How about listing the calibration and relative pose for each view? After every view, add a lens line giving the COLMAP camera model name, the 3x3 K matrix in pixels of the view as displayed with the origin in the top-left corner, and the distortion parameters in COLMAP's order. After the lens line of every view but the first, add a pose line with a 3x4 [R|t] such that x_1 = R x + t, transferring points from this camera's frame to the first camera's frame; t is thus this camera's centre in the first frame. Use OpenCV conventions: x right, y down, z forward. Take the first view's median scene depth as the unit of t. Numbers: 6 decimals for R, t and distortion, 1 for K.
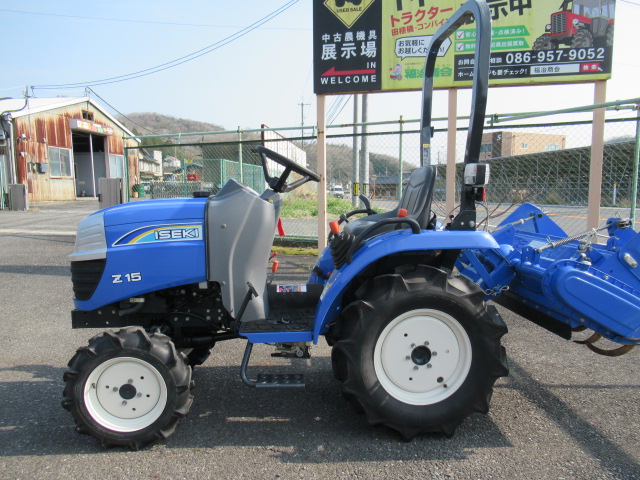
lens RADIAL K [[477.1, 0, 315.8], [0, 477.1, 242.0], [0, 0, 1]] dist [-0.012823, 0.010136]
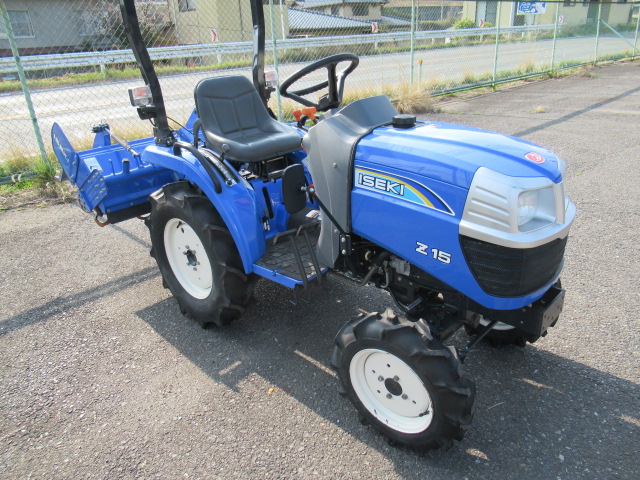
lens RADIAL K [[477.1, 0, 321.4], [0, 477.1, 241.8], [0, 0, 1]] dist [-0.012823, 0.010136]
pose [[-0.679807, -0.259246, 0.686042, -0.791743], [0.135283, 0.875059, 0.464727, -0.331156], [-0.720806, 0.408734, -0.559799, 1.764695]]
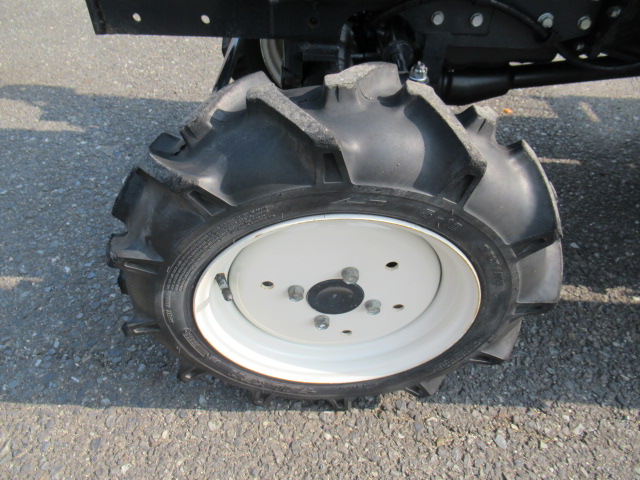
lens RADIAL K [[477.1, 0, 319.2], [0, 477.1, 246.1], [0, 0, 1]] dist [-0.012823, 0.010136]
pose [[0.996036, 0.077851, -0.043039, -0.371741], [-0.035418, 0.790888, 0.610935, 0.106220], [0.081601, -0.606989, 0.790510, 0.741973]]
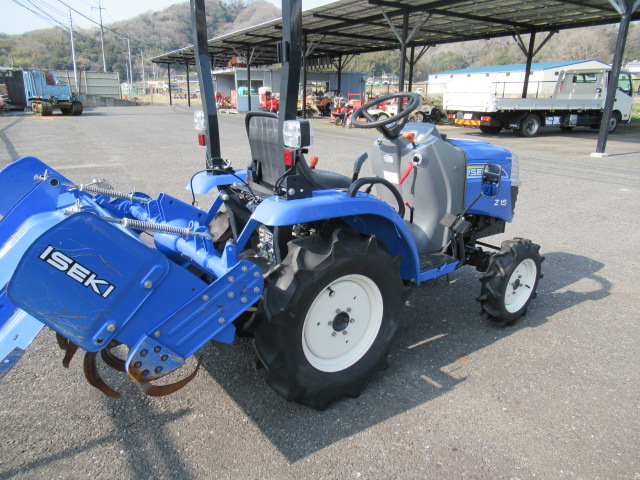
lens RADIAL K [[477.1, 0, 321.7], [0, 477.1, 240.2], [0, 0, 1]] dist [-0.012823, 0.010136]
pose [[-0.843806, 0.145137, -0.516649, 0.691379], [-0.077101, 0.919959, 0.384358, -0.319307], [0.531080, 0.364157, -0.765077, 2.009940]]
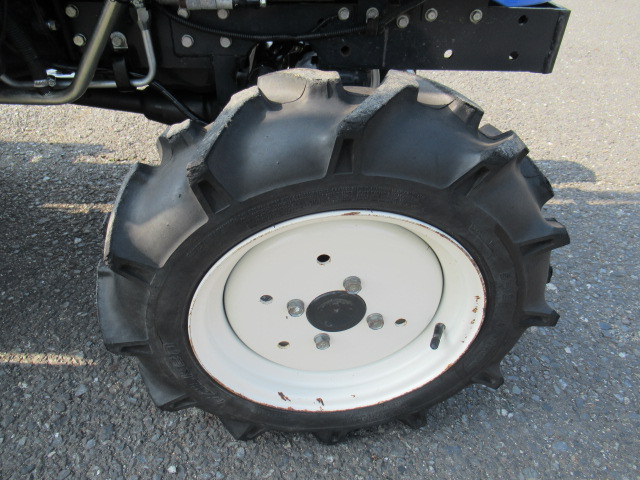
lens RADIAL K [[477.1, 0, 320.4], [0, 477.1, 243.2], [0, 0, 1]] dist [-0.012823, 0.010136]
pose [[-0.999360, -0.035020, 0.007252, -0.395678], [-0.020369, 0.724041, 0.689456, 0.038467], [-0.029395, 0.688867, -0.724291, 1.510611]]
